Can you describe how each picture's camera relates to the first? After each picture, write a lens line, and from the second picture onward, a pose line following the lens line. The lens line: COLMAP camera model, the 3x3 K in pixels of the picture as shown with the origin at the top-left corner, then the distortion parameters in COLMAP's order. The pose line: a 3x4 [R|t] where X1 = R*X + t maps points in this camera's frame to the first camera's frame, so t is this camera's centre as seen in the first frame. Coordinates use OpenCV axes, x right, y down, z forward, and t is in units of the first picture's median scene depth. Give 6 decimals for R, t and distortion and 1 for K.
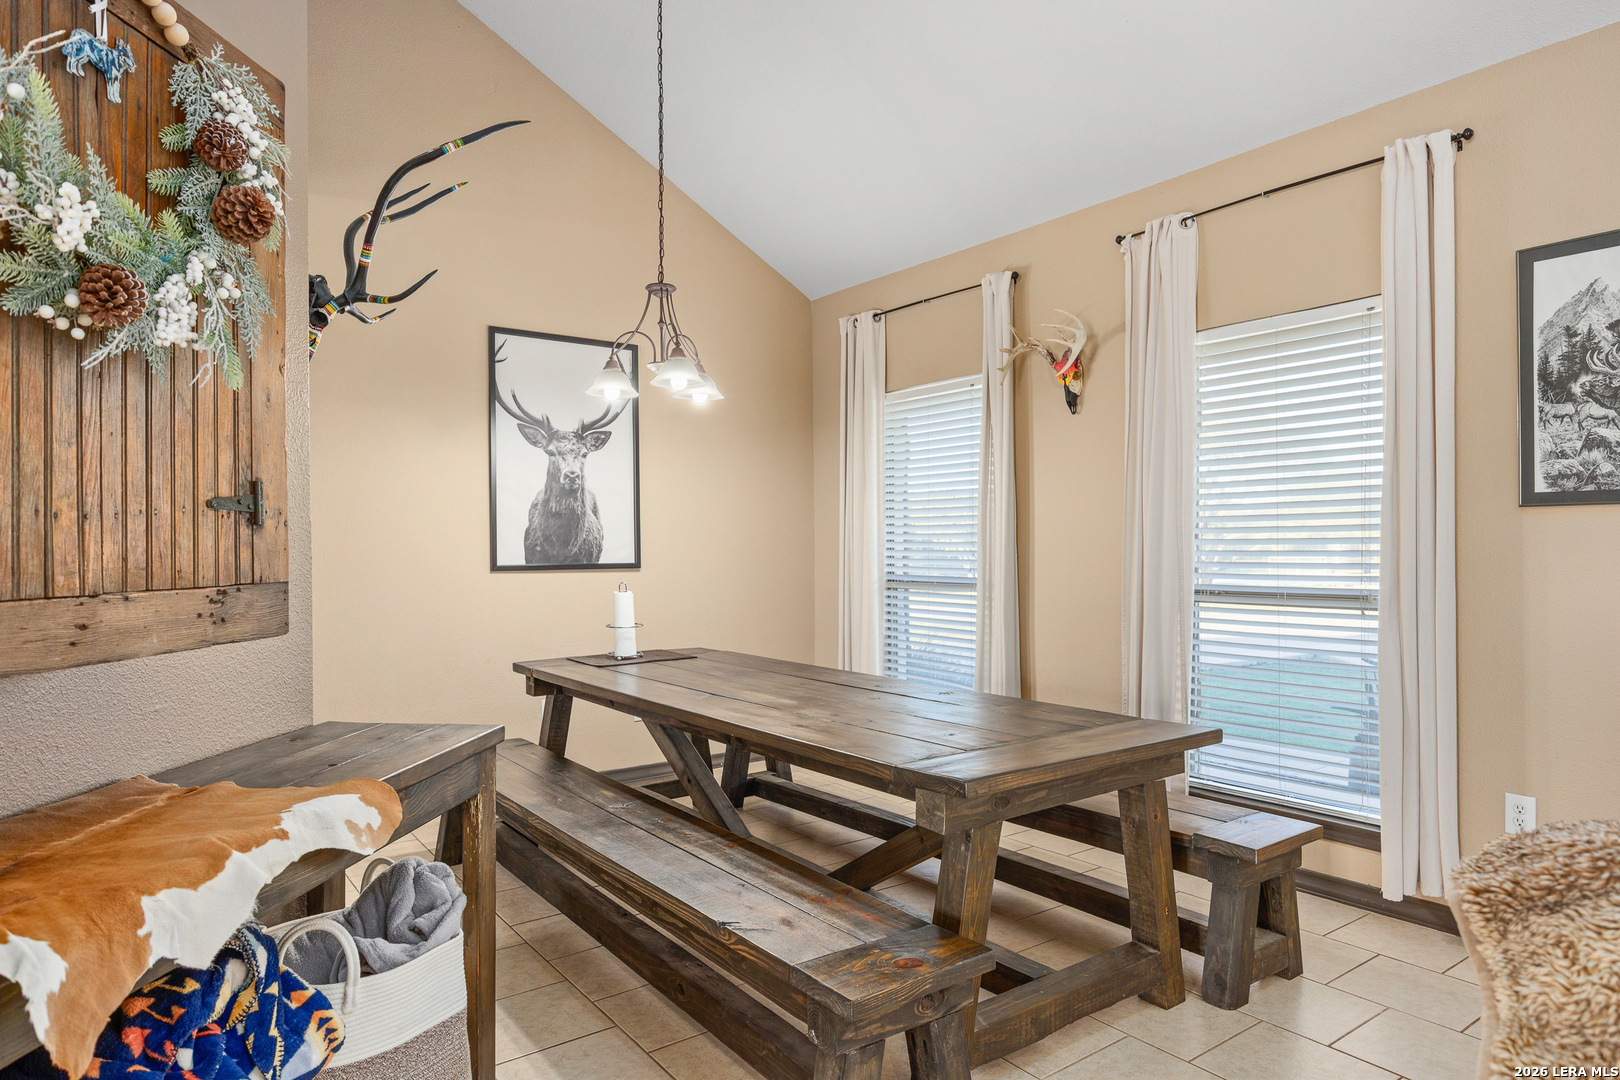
lens RADIAL K [[969.9, 0, 811.6], [0, 969.9, 552.4], [0, 0, 1]] dist [0.002909, -0.001346]
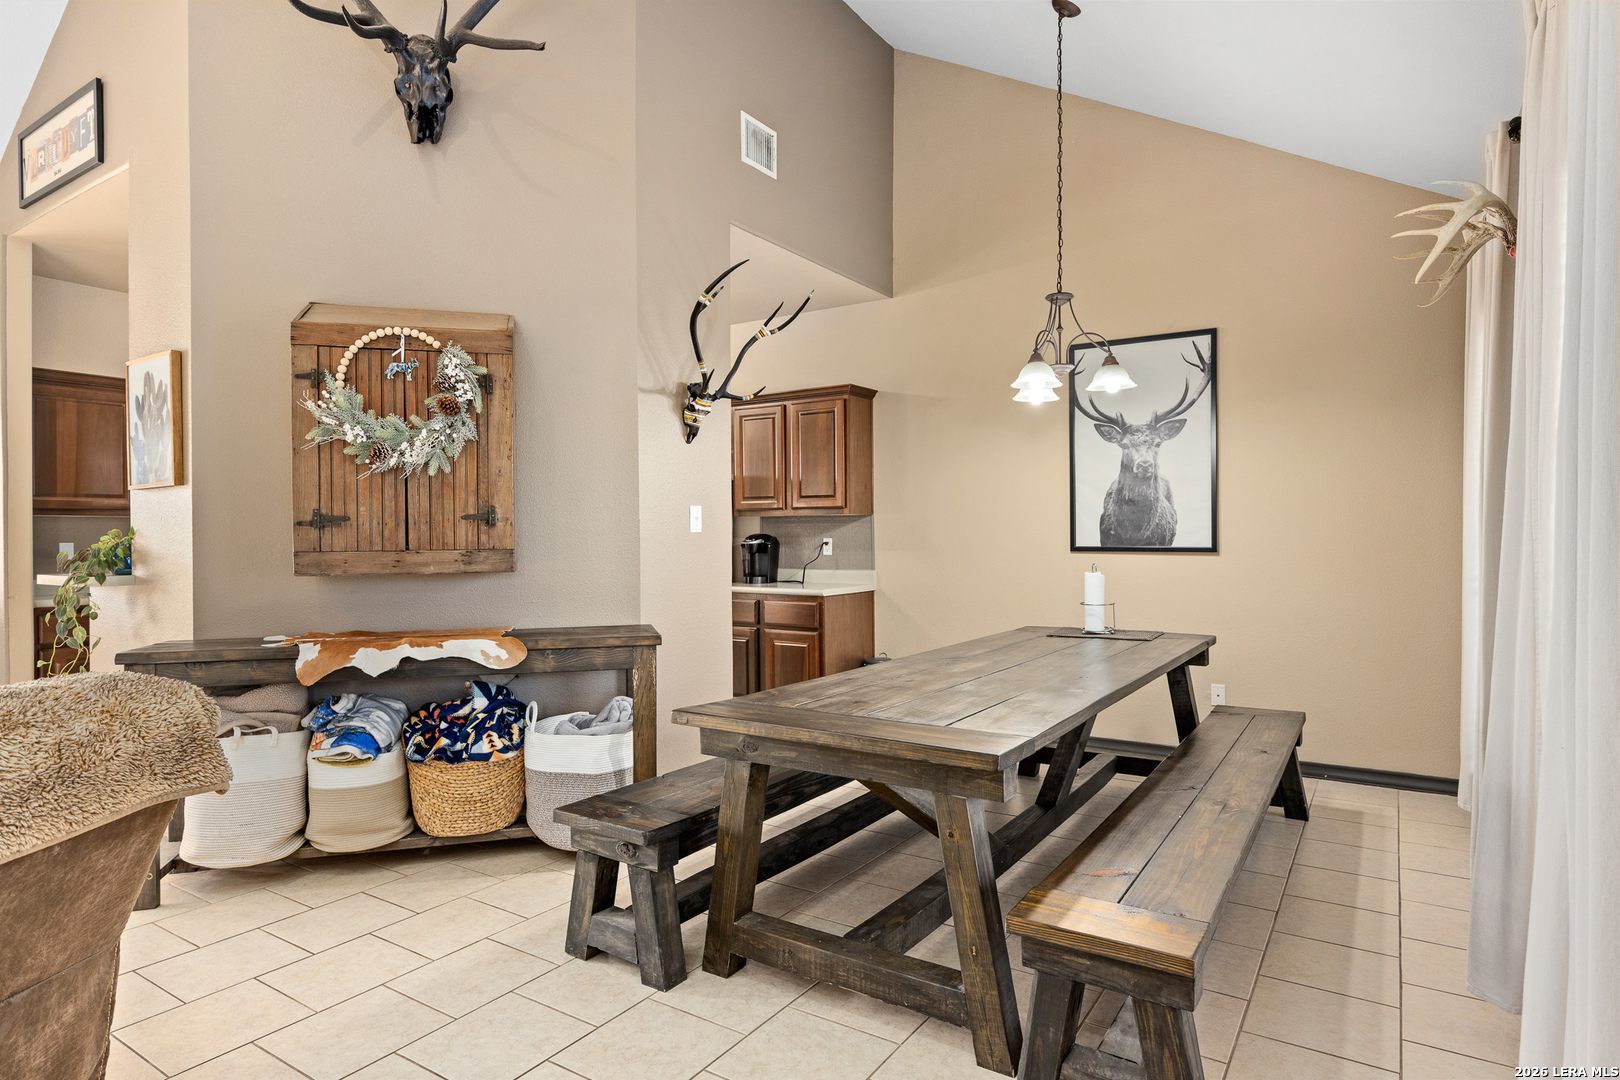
lens RADIAL K [[895.9, 0, 810.0], [0, 895.9, 540.0], [0, 0, 1]] dist [-0.000380, -0.000163]
pose [[0.345582, 0.013524, -0.938291, 0.574653], [-0.003656, 0.999908, 0.013066, -0.007470], [0.938381, -0.001085, 0.345600, 0.311921]]
